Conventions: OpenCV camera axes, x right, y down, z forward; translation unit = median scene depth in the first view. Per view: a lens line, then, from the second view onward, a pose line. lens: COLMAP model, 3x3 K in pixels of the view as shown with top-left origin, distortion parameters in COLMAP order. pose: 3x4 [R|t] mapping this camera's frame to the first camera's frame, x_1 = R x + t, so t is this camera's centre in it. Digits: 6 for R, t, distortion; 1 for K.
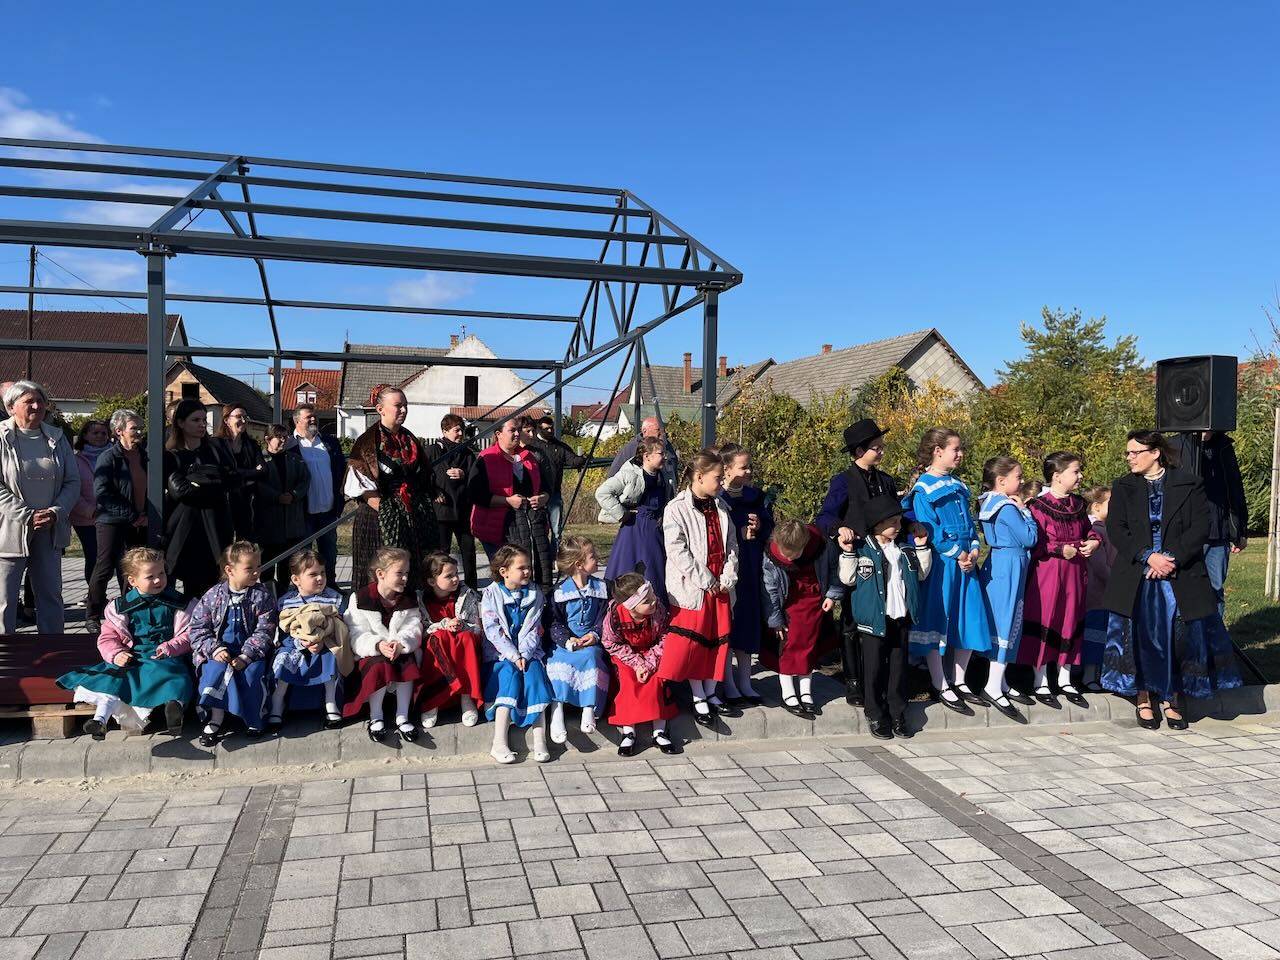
lens RADIAL K [[968.7, 0, 640.0], [0, 968.7, 480.0], [0, 0, 1]] dist [-0.011631, -0.012358]
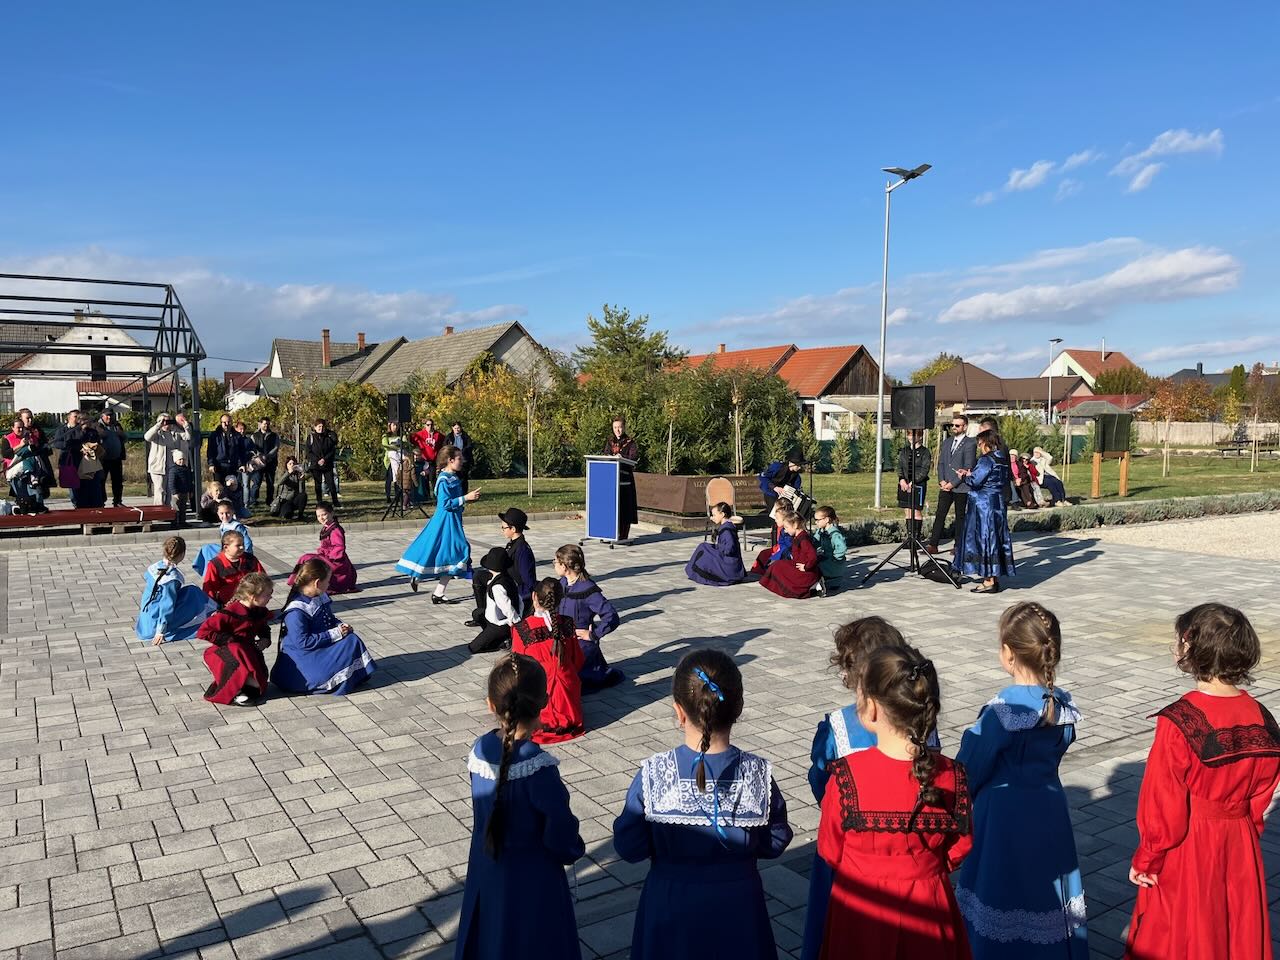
lens RADIAL K [[968.7, 0, 640.0], [0, 968.7, 480.0], [0, 0, 1]] dist [-0.011631, -0.012358]
pose [[0.945628, -0.030811, 0.323787, 0.047999], [0.019860, 0.999115, 0.037072, 0.002561], [-0.324643, -0.028626, 0.945403, -0.215339]]
